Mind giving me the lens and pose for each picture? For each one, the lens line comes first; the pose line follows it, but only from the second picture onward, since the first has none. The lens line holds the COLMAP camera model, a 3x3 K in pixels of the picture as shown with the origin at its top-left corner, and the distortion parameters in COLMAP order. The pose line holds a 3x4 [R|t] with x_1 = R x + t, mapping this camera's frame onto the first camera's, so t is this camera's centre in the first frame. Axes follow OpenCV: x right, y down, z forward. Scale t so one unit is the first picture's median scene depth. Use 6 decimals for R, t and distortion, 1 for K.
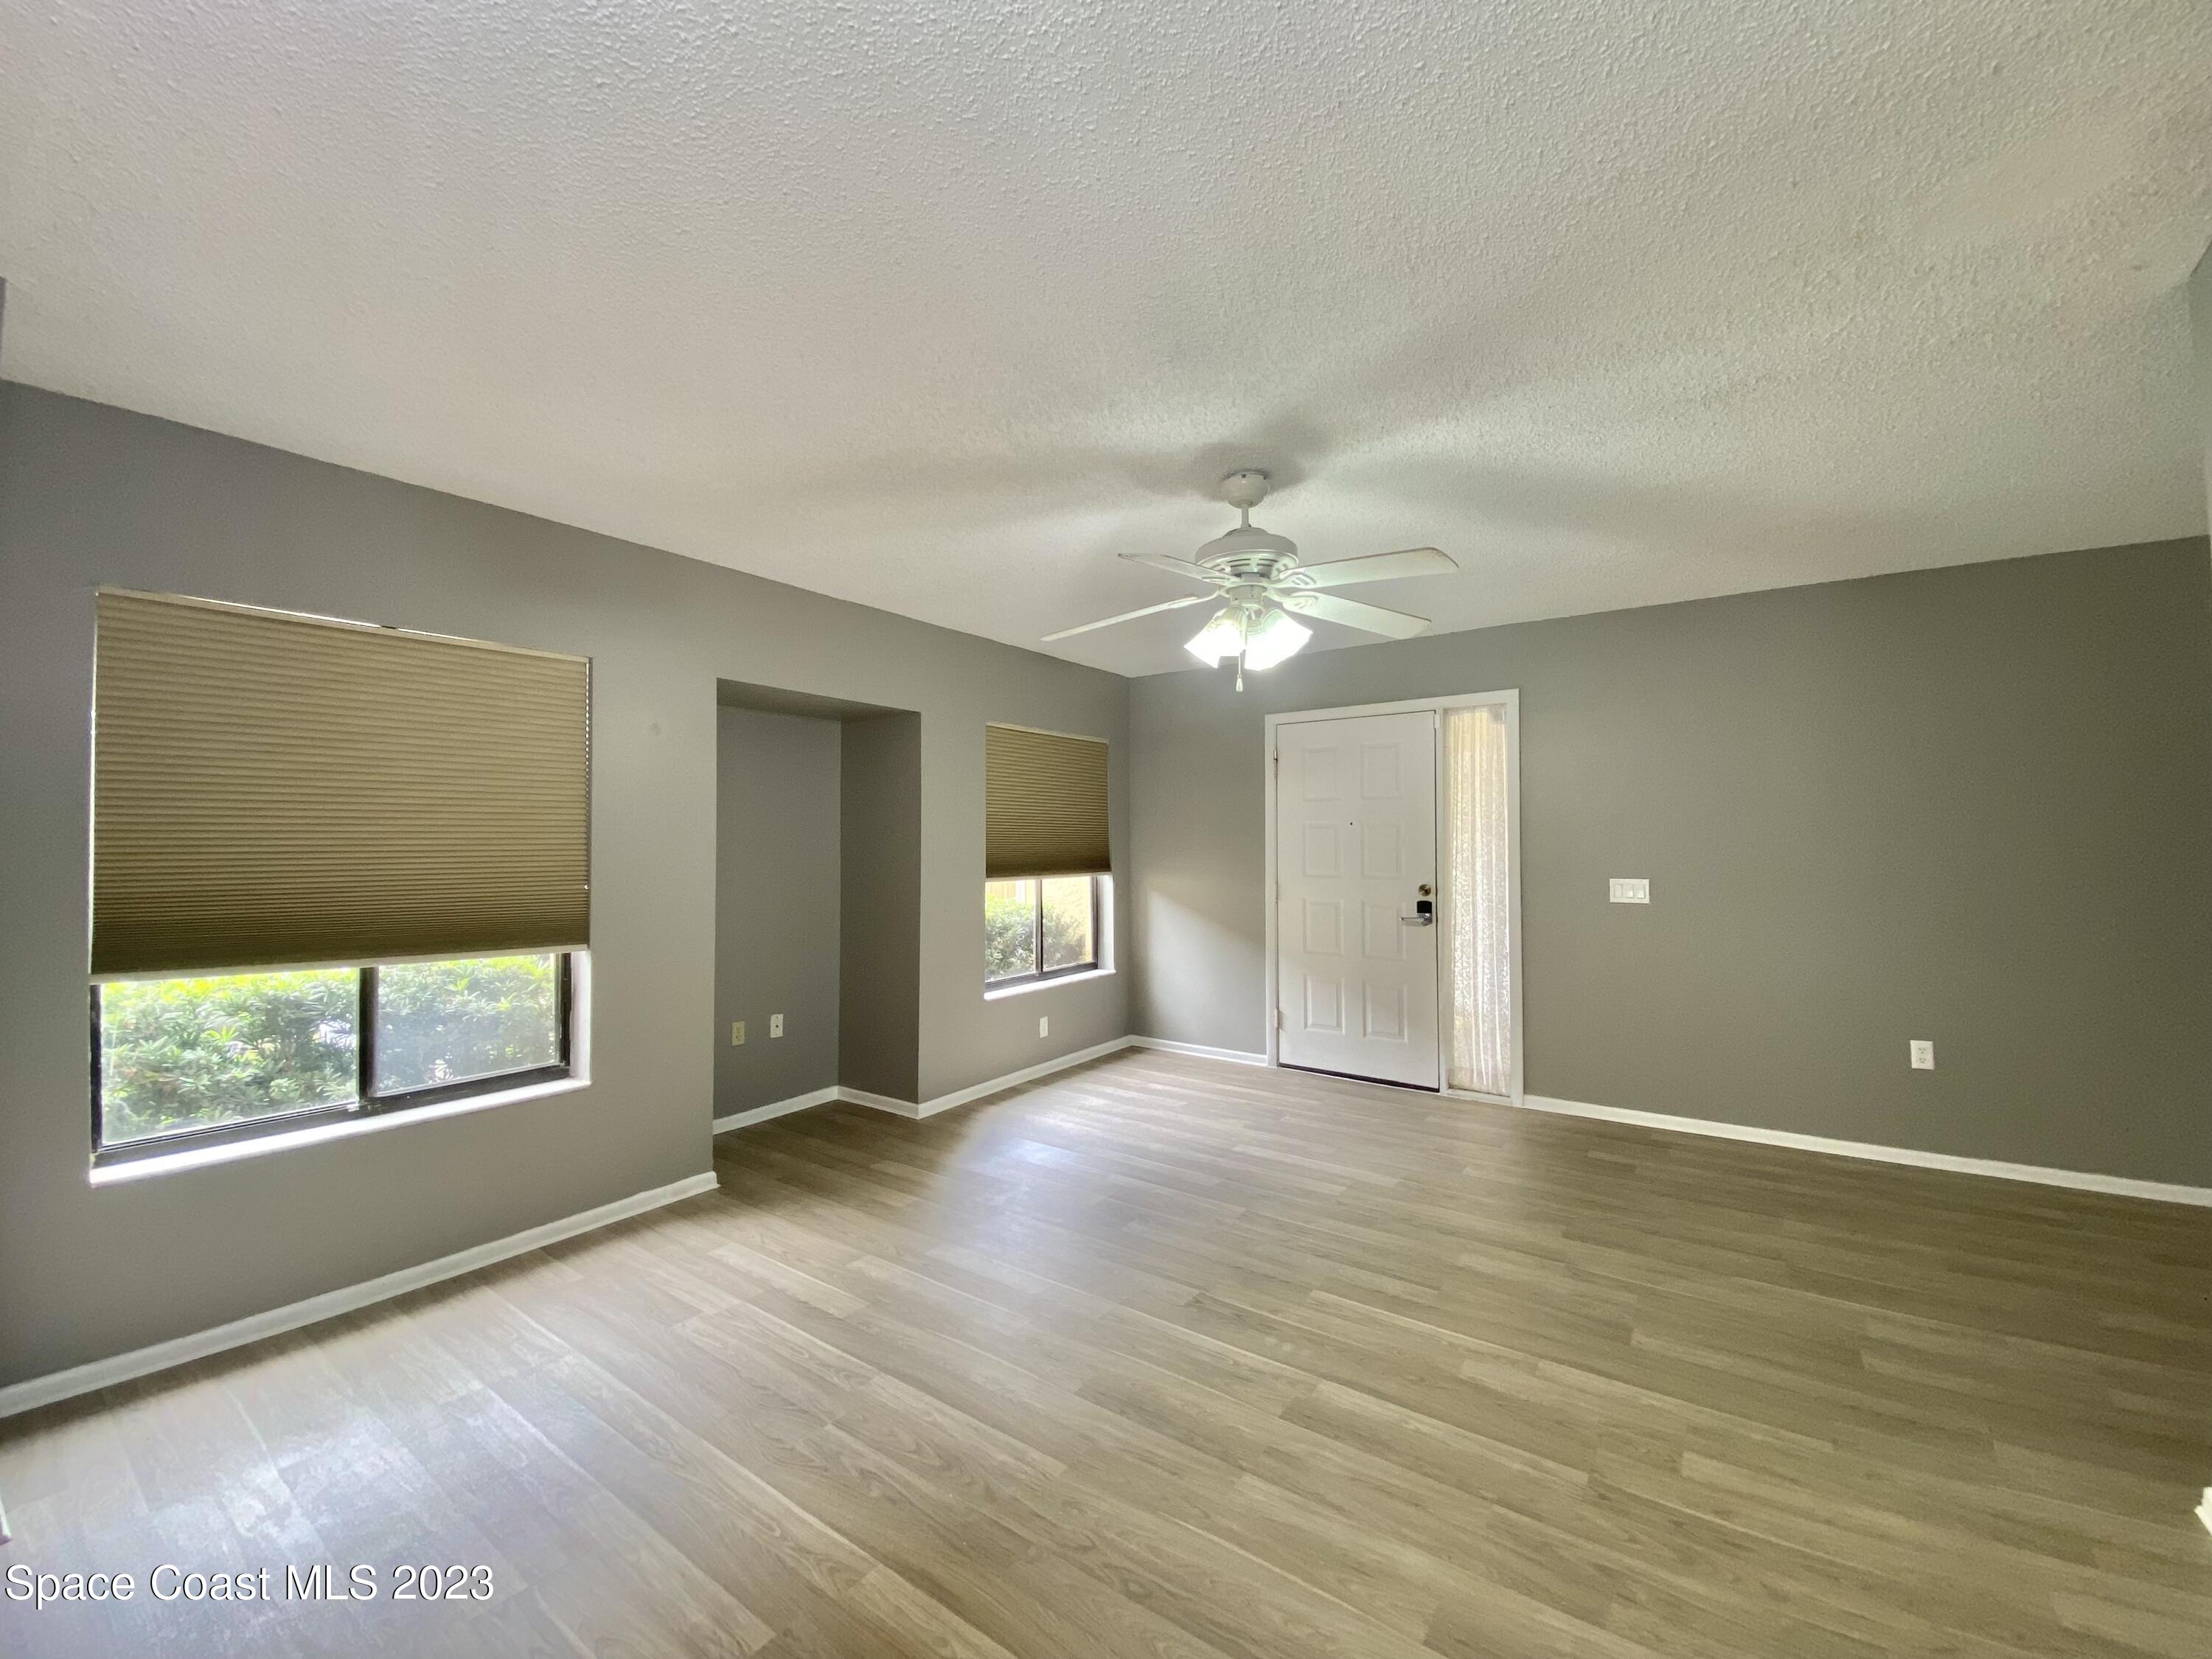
lens RADIAL K [[904.3, 0, 1112.4], [0, 904.3, 825.4], [0, 0, 1]] dist [0.009854, -0.009976]
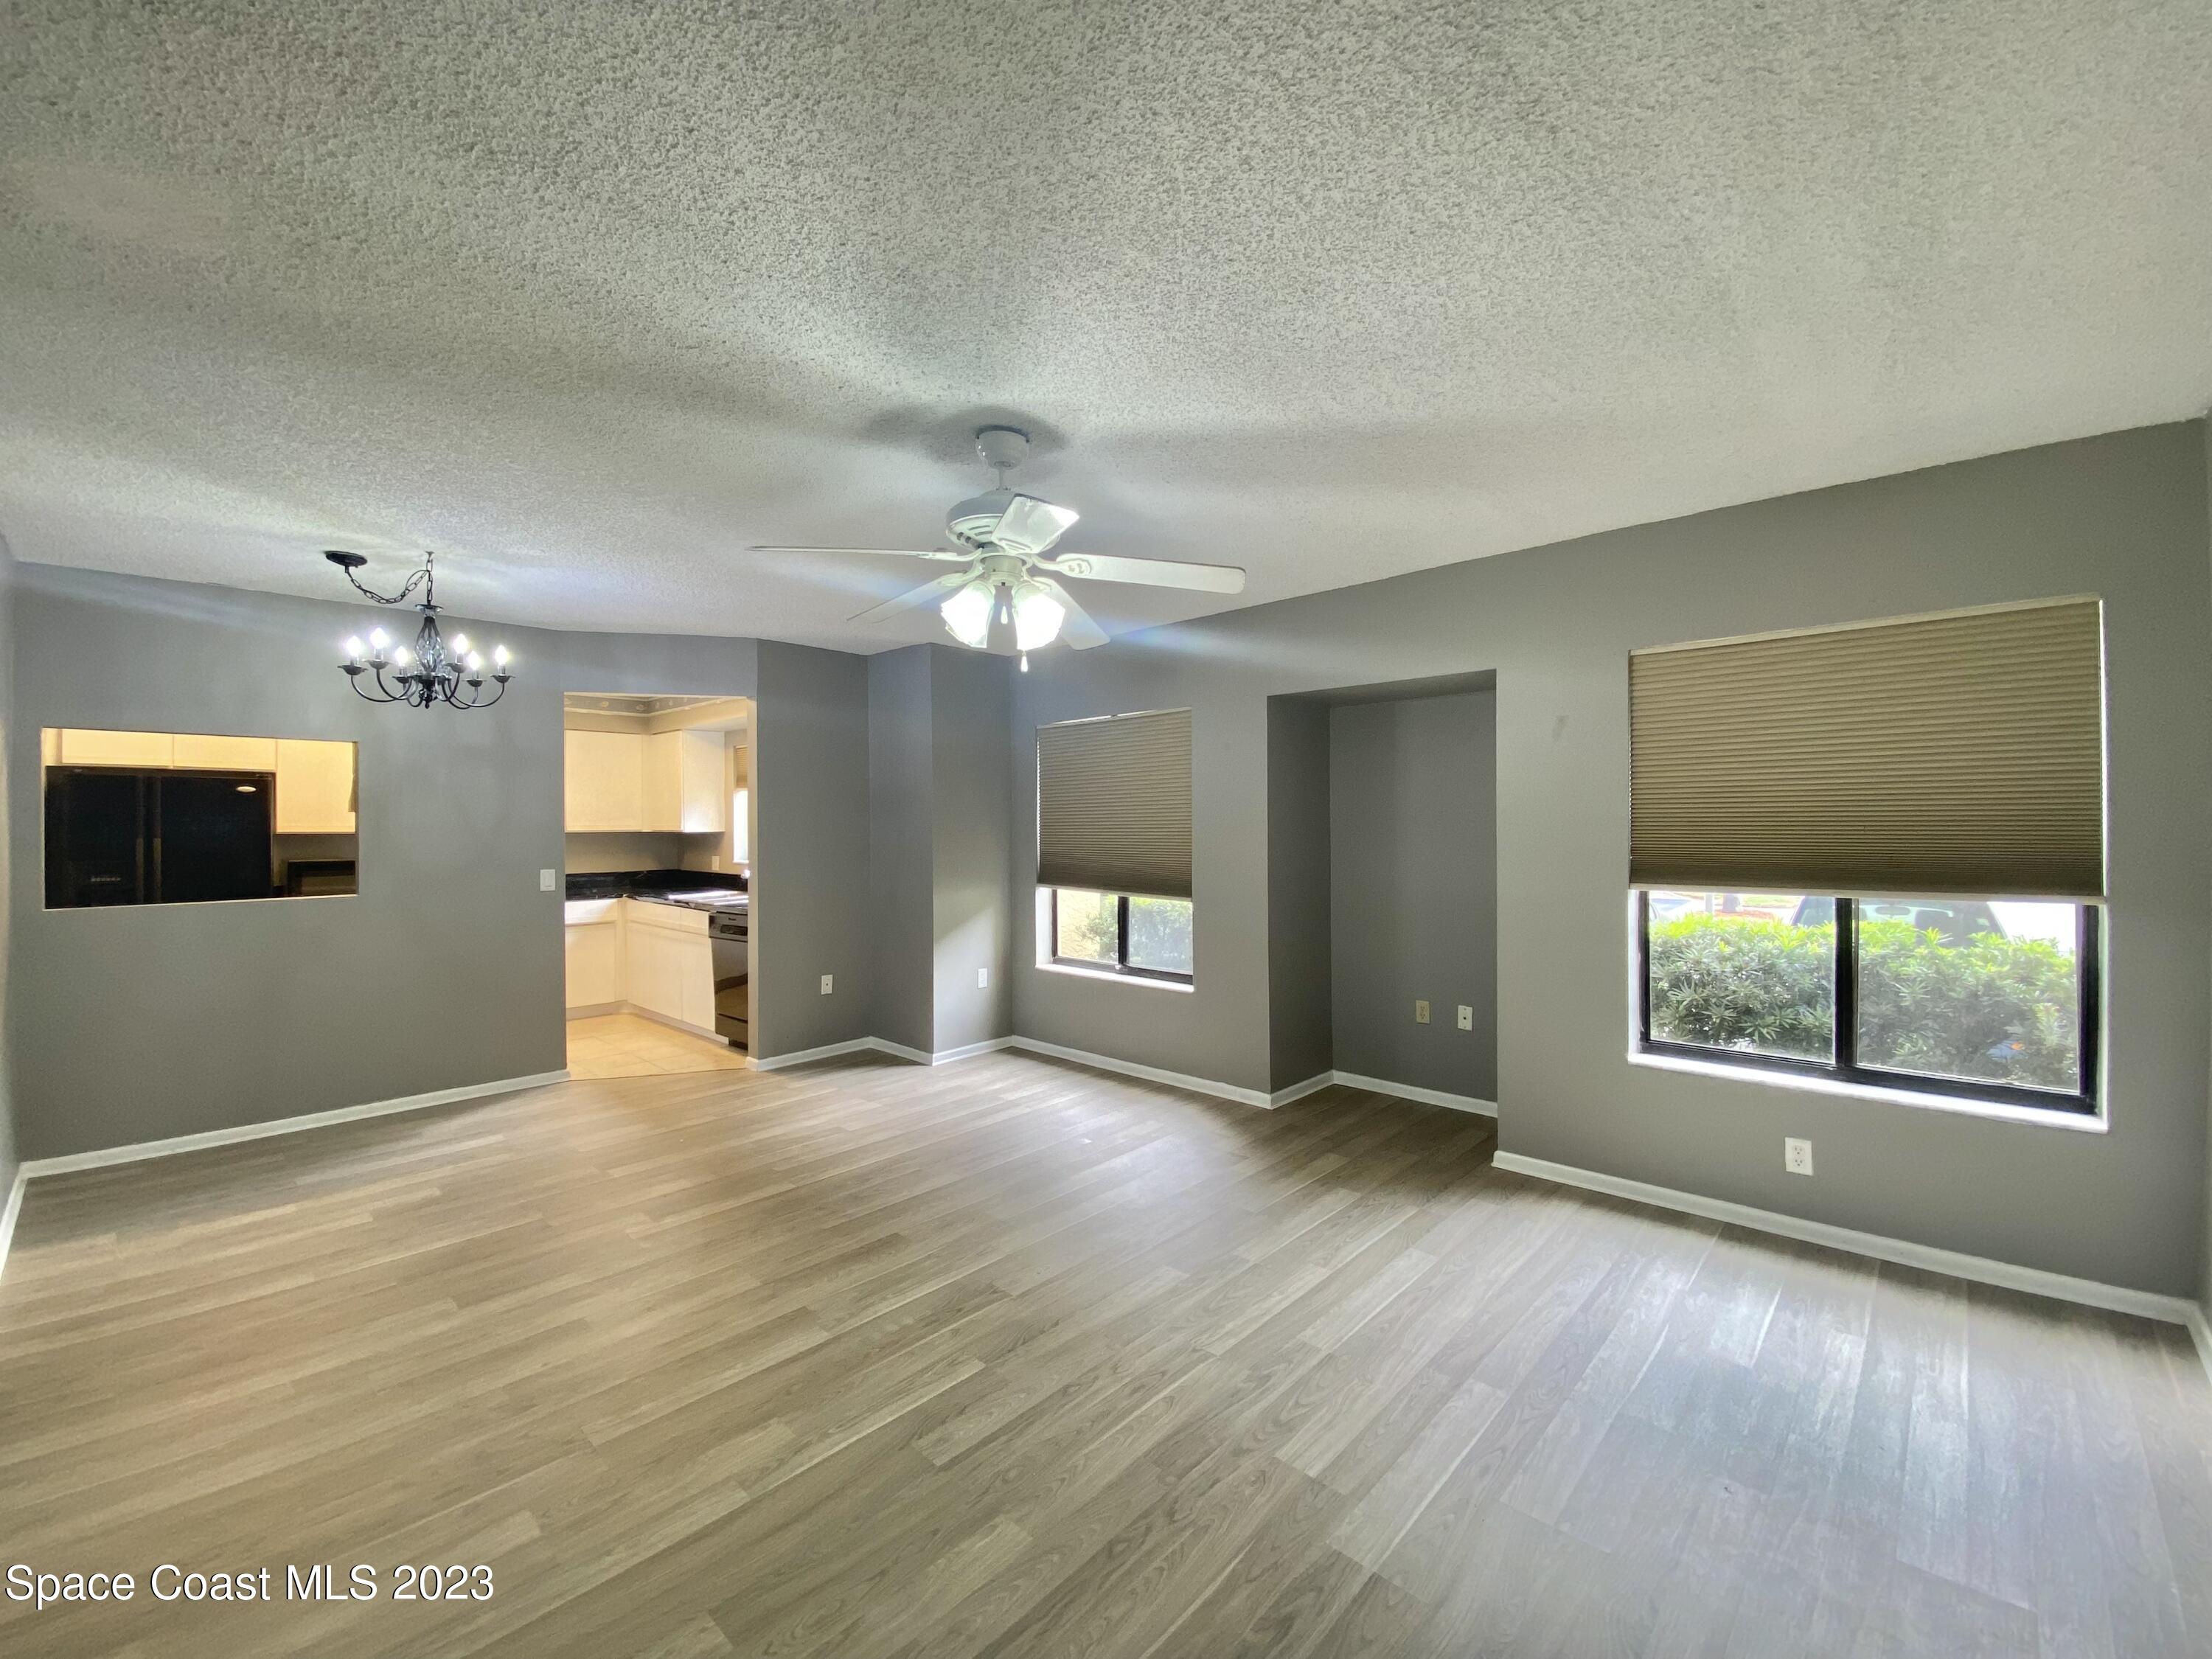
lens RADIAL K [[904.3, 0, 1096.3], [0, 904.3, 824.1], [0, 0, 1]] dist [0.009854, -0.009976]
pose [[-0.135428, 0.009425, -0.990742, 1.044053], [0.025581, 0.999655, 0.006013, -0.000747], [0.990457, -0.024530, -0.135623, 1.223057]]
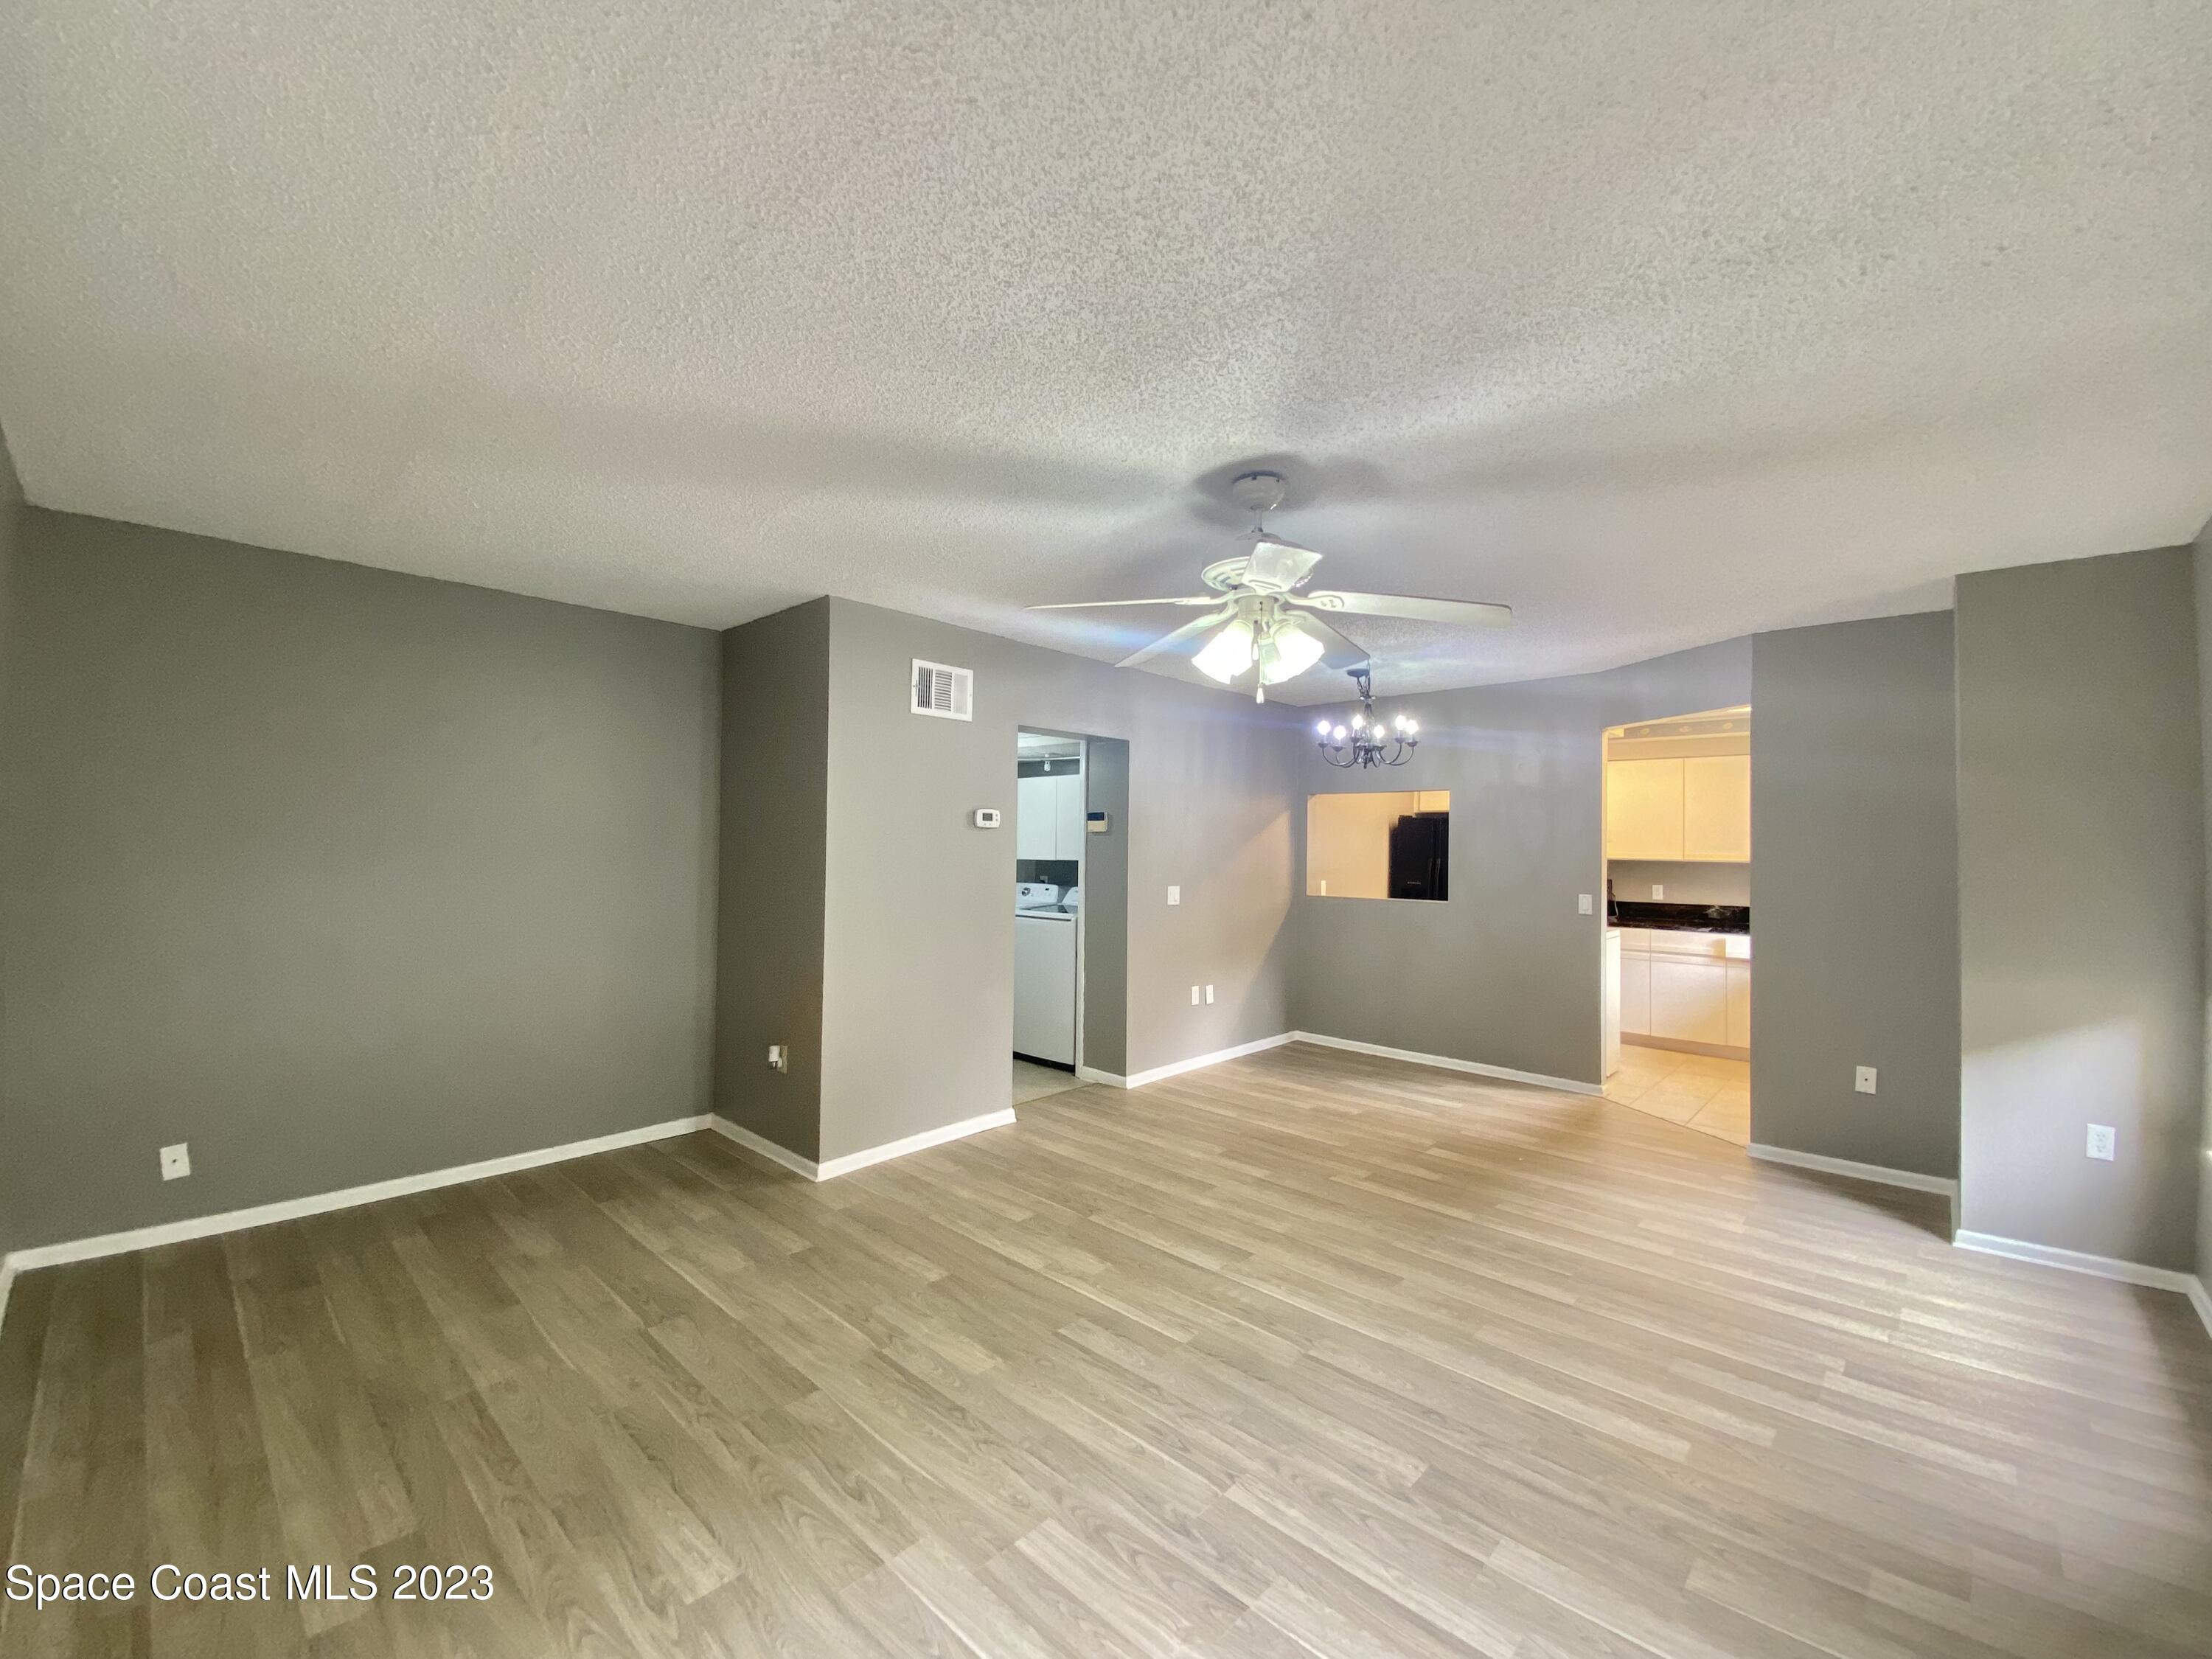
lens RADIAL K [[904.3, 0, 1114.1], [0, 904.3, 823.0], [0, 0, 1]] dist [0.009854, -0.009976]
pose [[-0.992292, -0.006284, 0.123766, 0.180289], [-0.011250, 0.999157, -0.039468, 0.008757], [-0.123414, -0.040556, -0.991526, 1.954731]]
